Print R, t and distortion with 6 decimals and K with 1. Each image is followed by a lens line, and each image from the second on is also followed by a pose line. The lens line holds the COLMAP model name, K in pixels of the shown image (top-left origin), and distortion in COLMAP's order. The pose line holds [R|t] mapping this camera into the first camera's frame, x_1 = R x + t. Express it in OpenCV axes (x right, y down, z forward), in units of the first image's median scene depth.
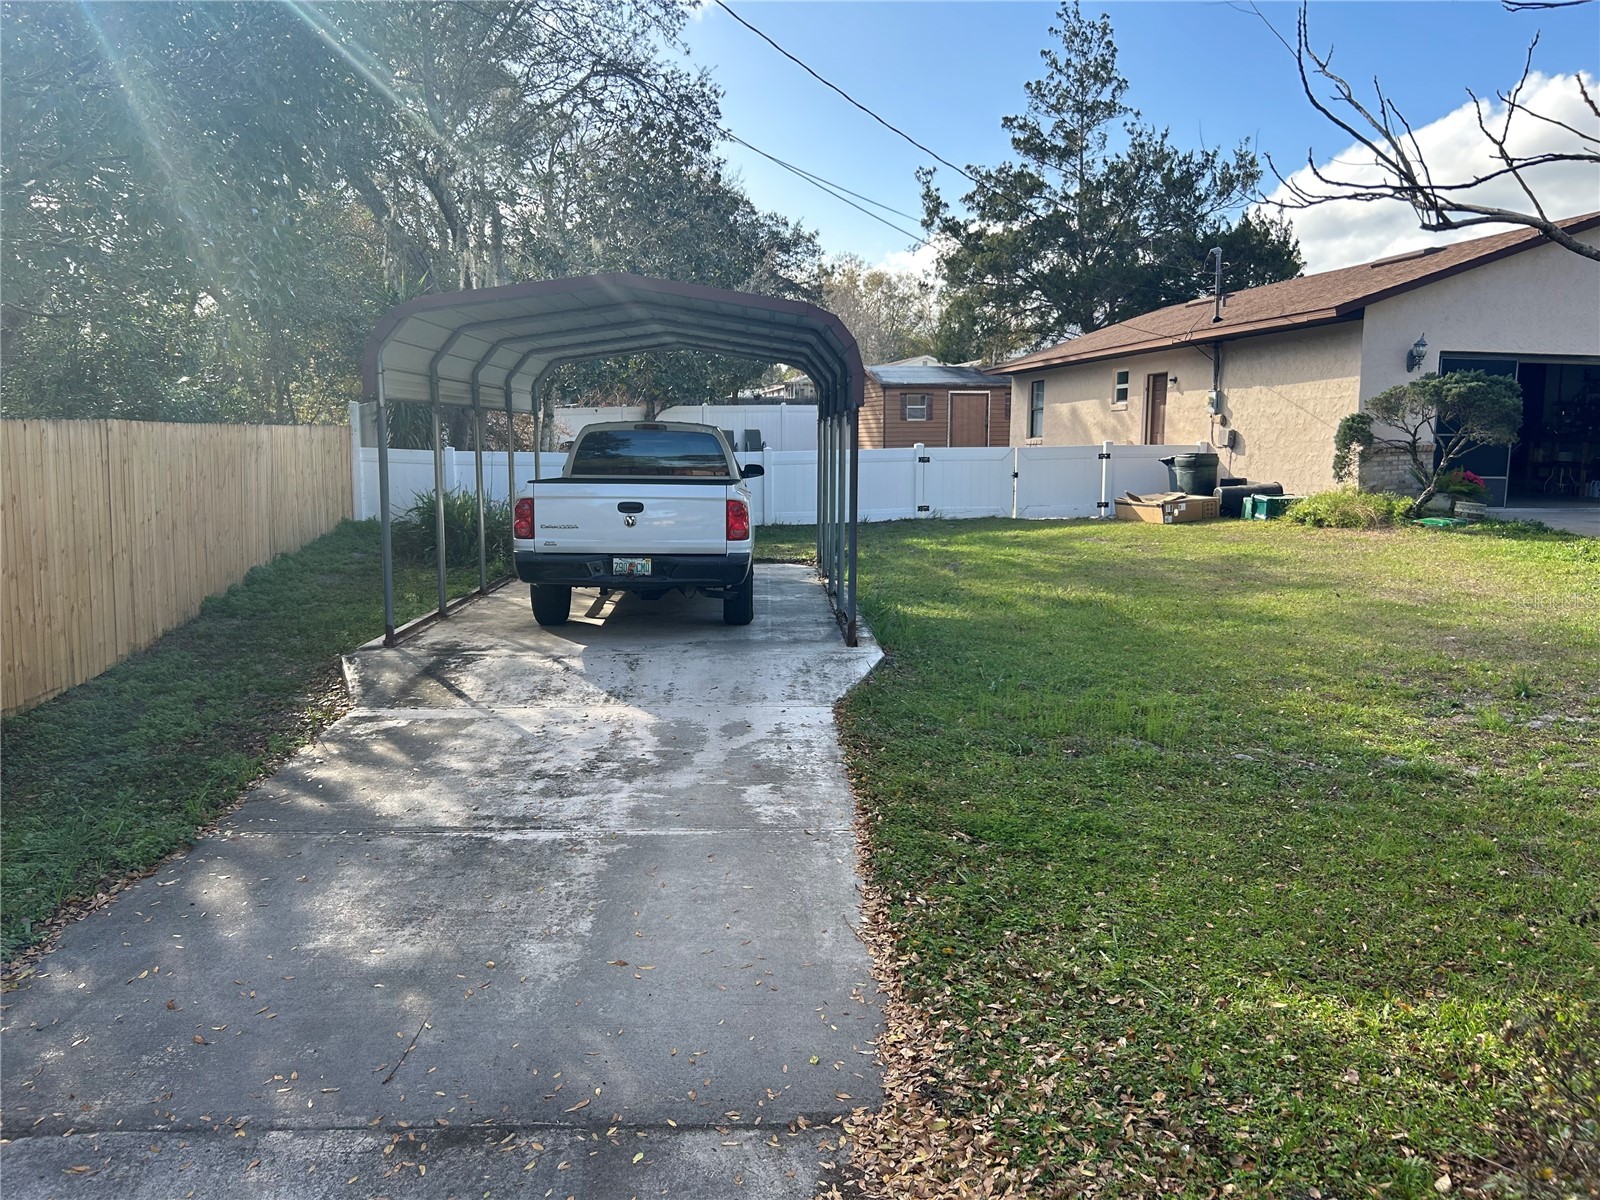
lens RADIAL K [[1203.5, 0, 801.5], [0, 1203.5, 595.2], [0, 0, 1]] dist [0.052428, -0.068995]
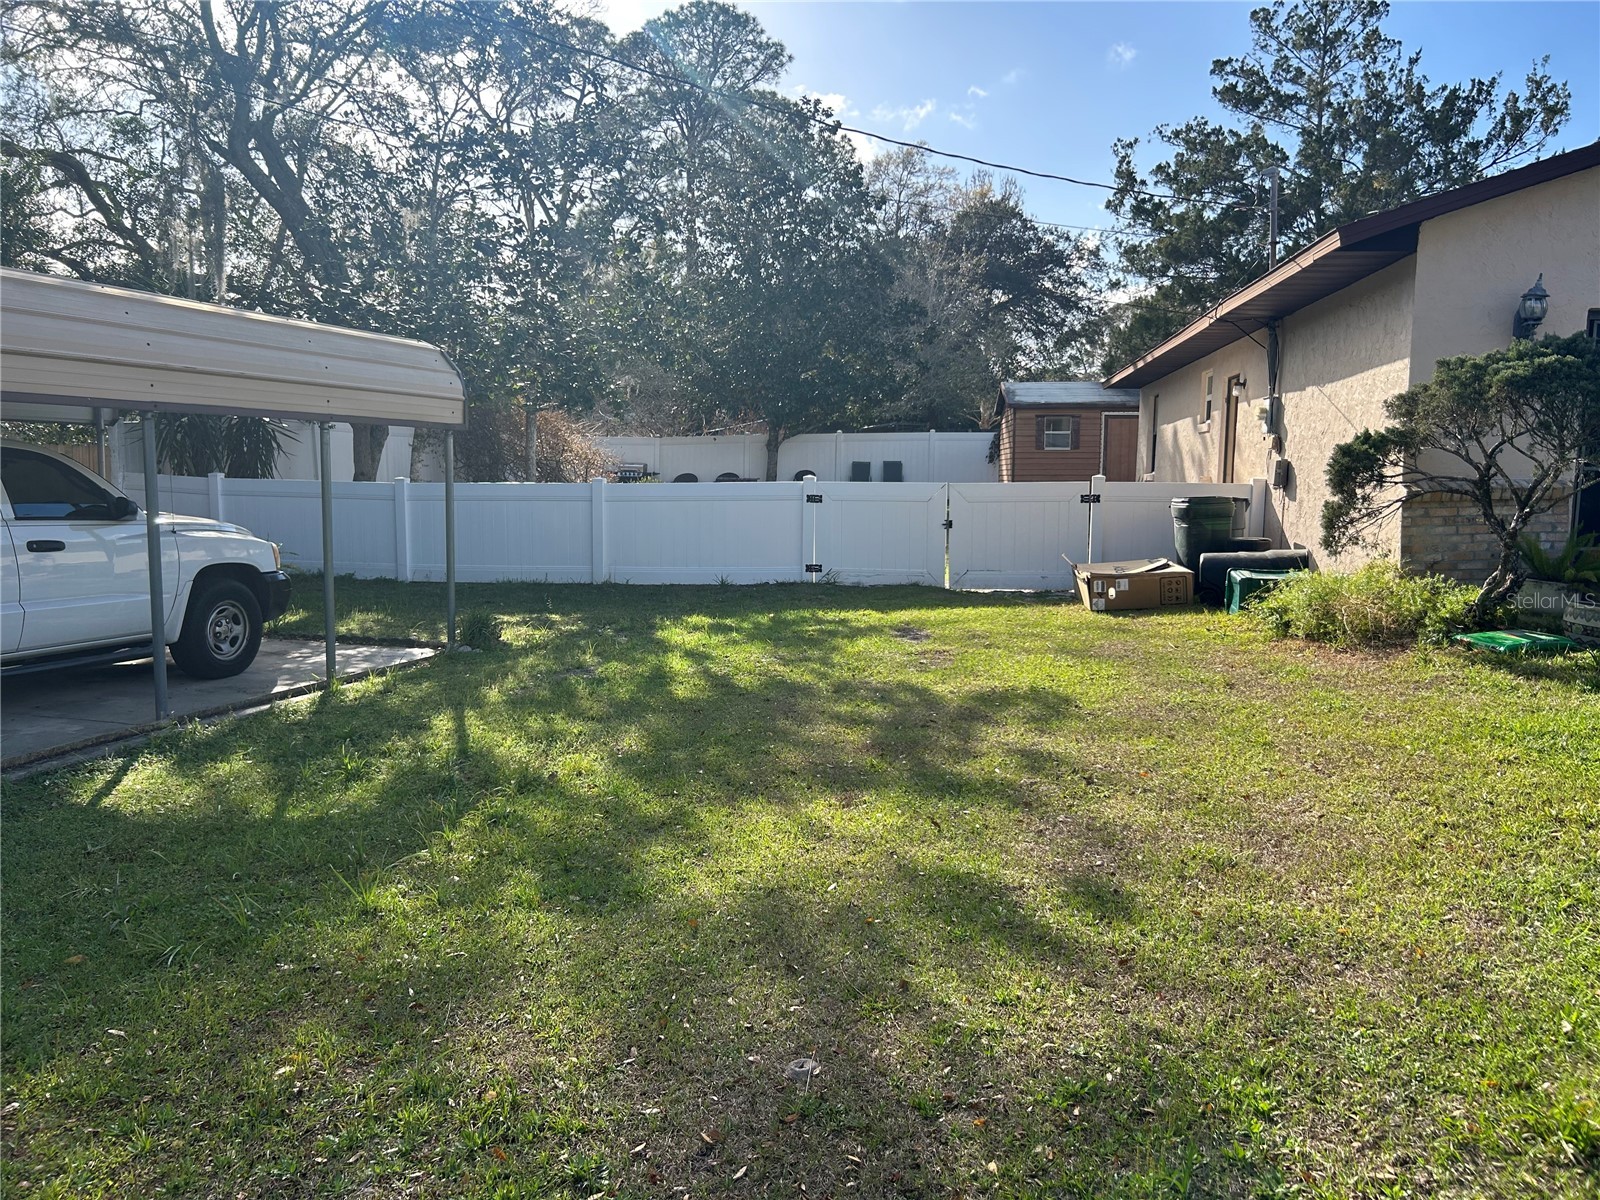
lens RADIAL K [[1203.5, 0, 801.5], [0, 1203.5, 595.2], [0, 0, 1]] dist [0.052428, -0.068995]
pose [[0.950124, 0.042163, -0.309010, 0.277778], [-0.051027, 0.998484, -0.020656, -0.037485], [0.307670, 0.035393, 0.950835, 0.301902]]
